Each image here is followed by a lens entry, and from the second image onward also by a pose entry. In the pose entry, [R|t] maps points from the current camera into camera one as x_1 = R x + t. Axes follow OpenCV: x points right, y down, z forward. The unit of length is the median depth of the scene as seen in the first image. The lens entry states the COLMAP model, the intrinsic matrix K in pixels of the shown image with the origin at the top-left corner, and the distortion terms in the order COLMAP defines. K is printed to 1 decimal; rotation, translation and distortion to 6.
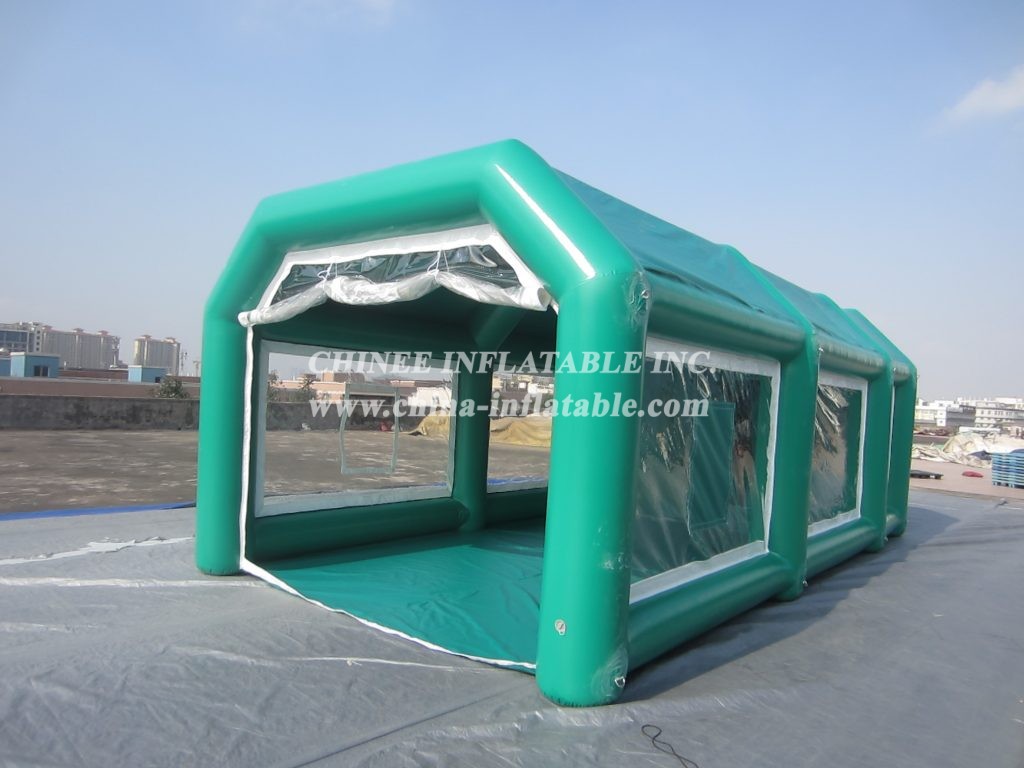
lens RADIAL K [[725.8, 0, 507.1], [0, 725.8, 385.2], [0, 0, 1]] dist [-0.011678, -0.002032]
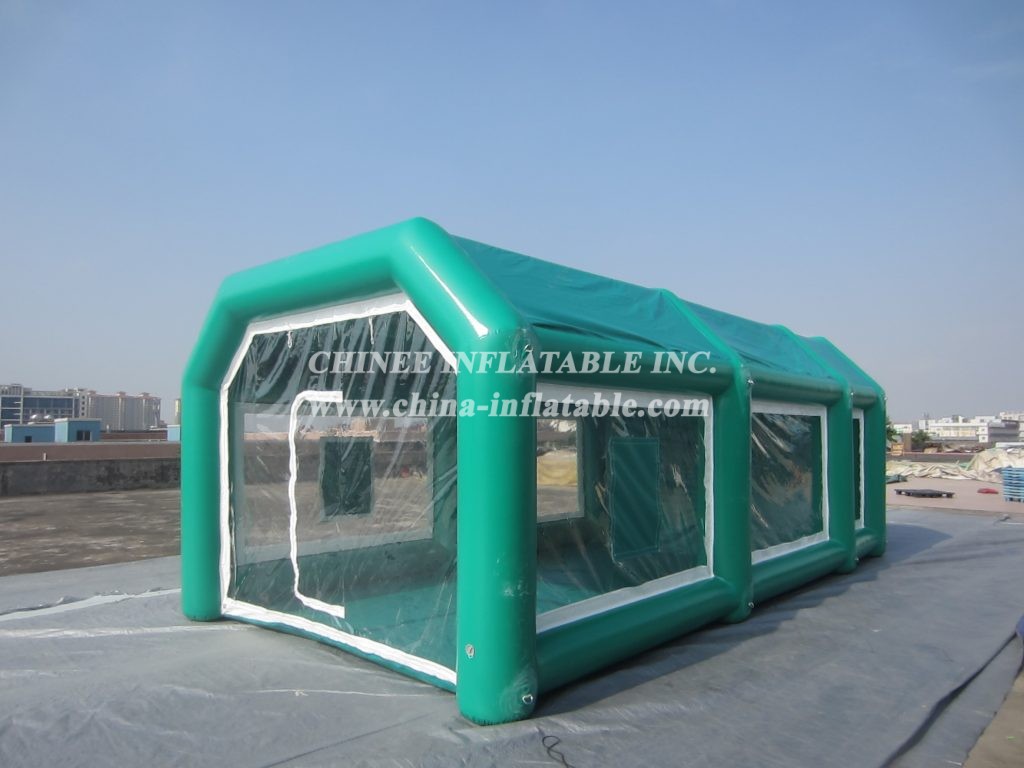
lens RADIAL K [[720.9, 0, 507.9], [0, 720.9, 388.0], [0, 0, 1]] dist [-0.009315, -0.006506]
pose [[0.997605, -0.055927, -0.040700, 0.124215], [0.053741, 0.997150, -0.052944, -0.004190], [0.043545, 0.050630, 0.997768, -0.074386]]
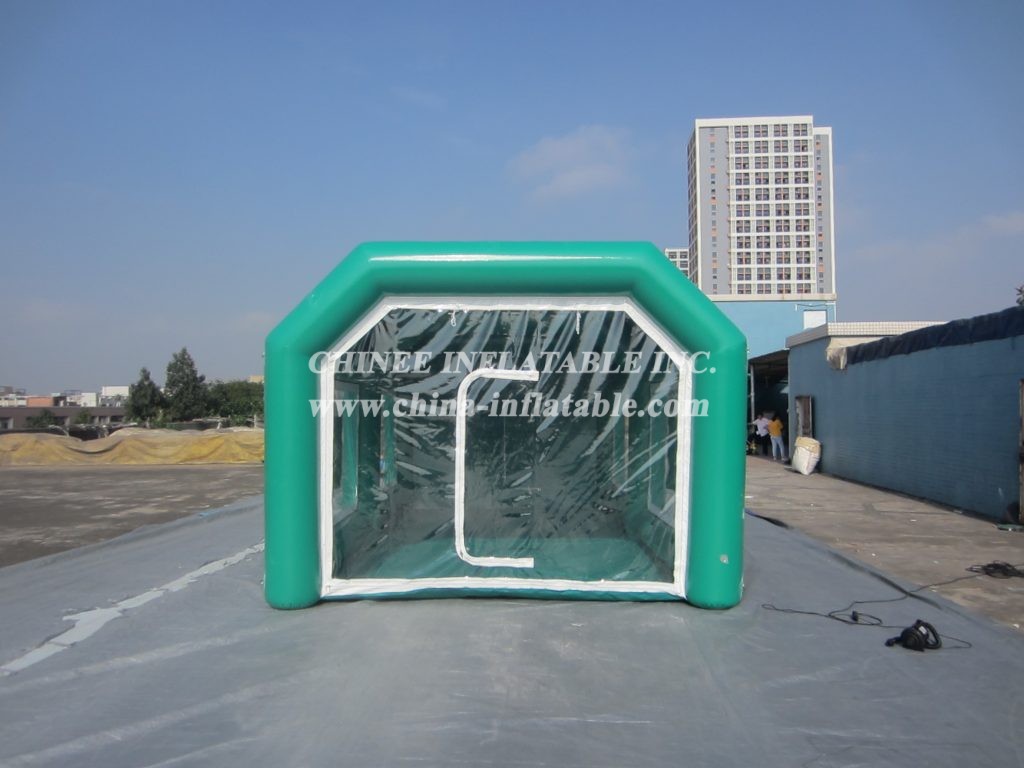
lens RADIAL K [[725.8, 0, 507.1], [0, 725.8, 385.2], [0, 0, 1]] dist [-0.011678, -0.002032]
pose [[0.782904, -0.029601, 0.621437, -0.795262], [0.030463, 0.999493, 0.009231, -0.050038], [-0.621396, 0.011704, 0.783409, 0.023635]]
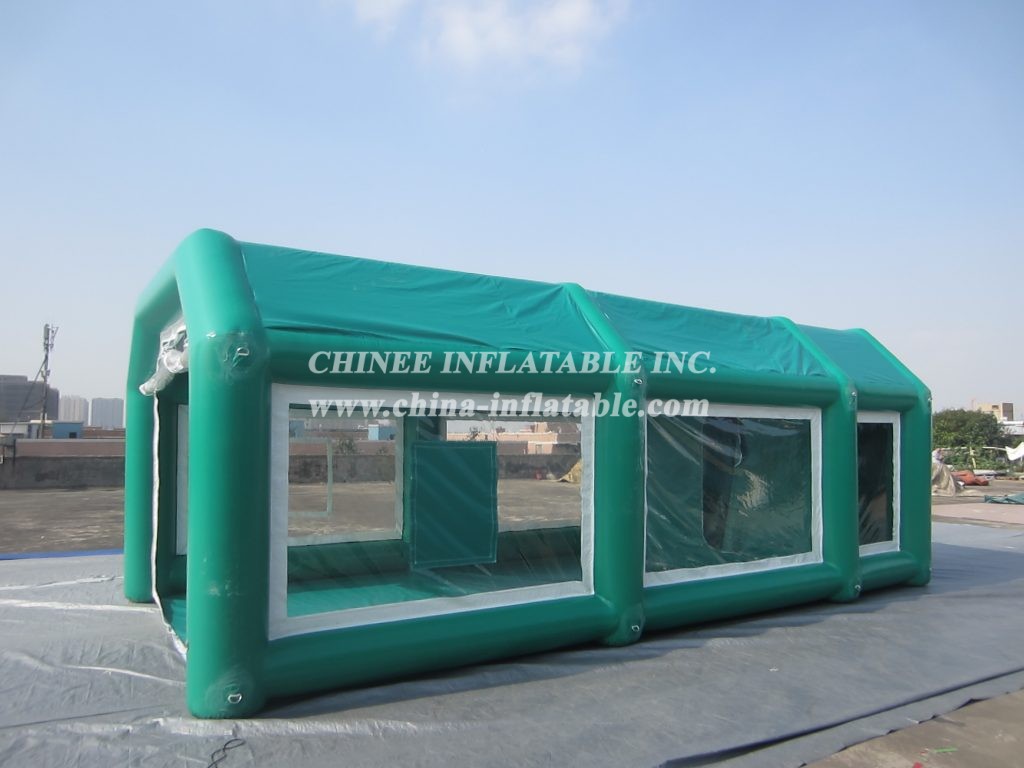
lens RADIAL K [[725.8, 0, 507.1], [0, 725.8, 385.2], [0, 0, 1]] dist [-0.011678, -0.002032]
pose [[0.951248, -0.063923, -0.301731, 0.578910], [0.044234, 0.996449, -0.071648, 0.016728], [0.305239, 0.054808, 0.950697, 0.026931]]
